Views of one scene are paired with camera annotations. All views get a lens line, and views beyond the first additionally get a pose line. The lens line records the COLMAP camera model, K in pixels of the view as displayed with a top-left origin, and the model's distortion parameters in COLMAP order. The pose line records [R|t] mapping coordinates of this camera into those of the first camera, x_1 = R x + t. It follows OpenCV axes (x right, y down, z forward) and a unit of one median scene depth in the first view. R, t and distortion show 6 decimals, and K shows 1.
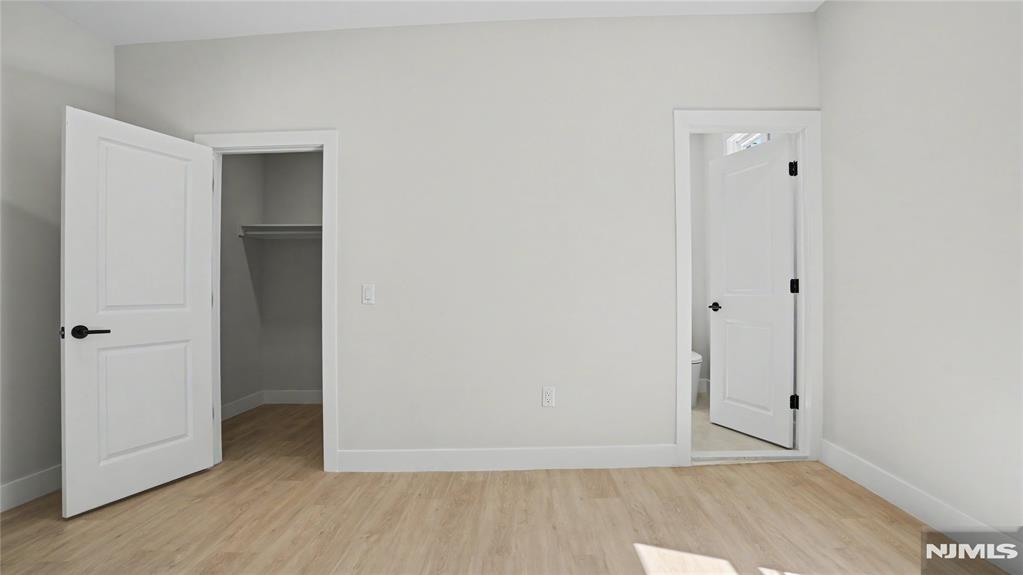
lens RADIAL K [[475.1, 0, 511.5], [0, 475.1, 287.5], [0, 0, 1]] dist [-0.064440, 0.020332]
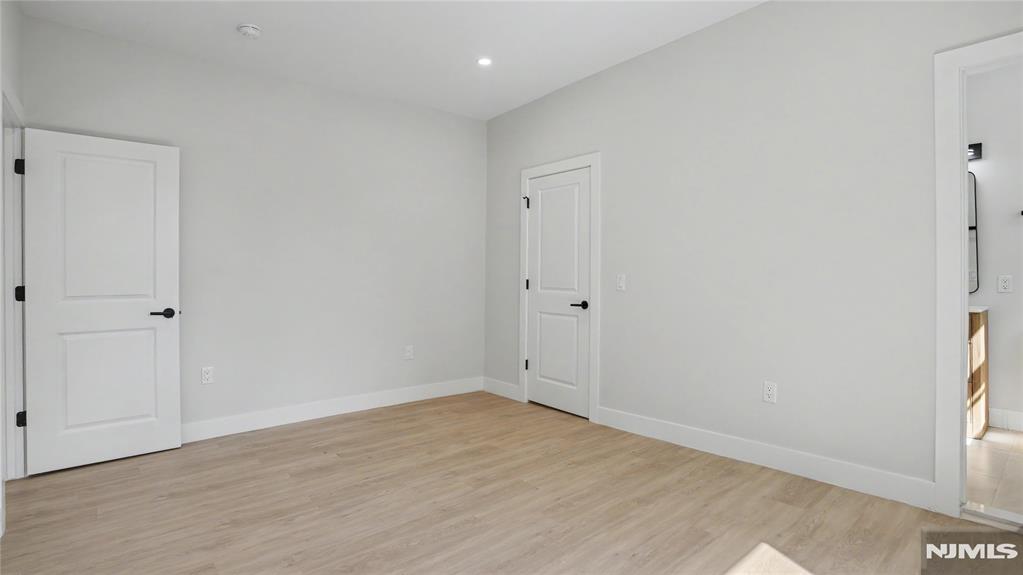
lens RADIAL K [[475.1, 0, 511.5], [0, 475.1, 287.5], [0, 0, 1]] dist [-0.064440, 0.020332]
pose [[0.674187, 0.025697, -0.738114, 0.452470], [-0.001838, 0.999450, 0.033116, -0.017519], [0.738559, -0.020969, 0.673863, -0.031944]]
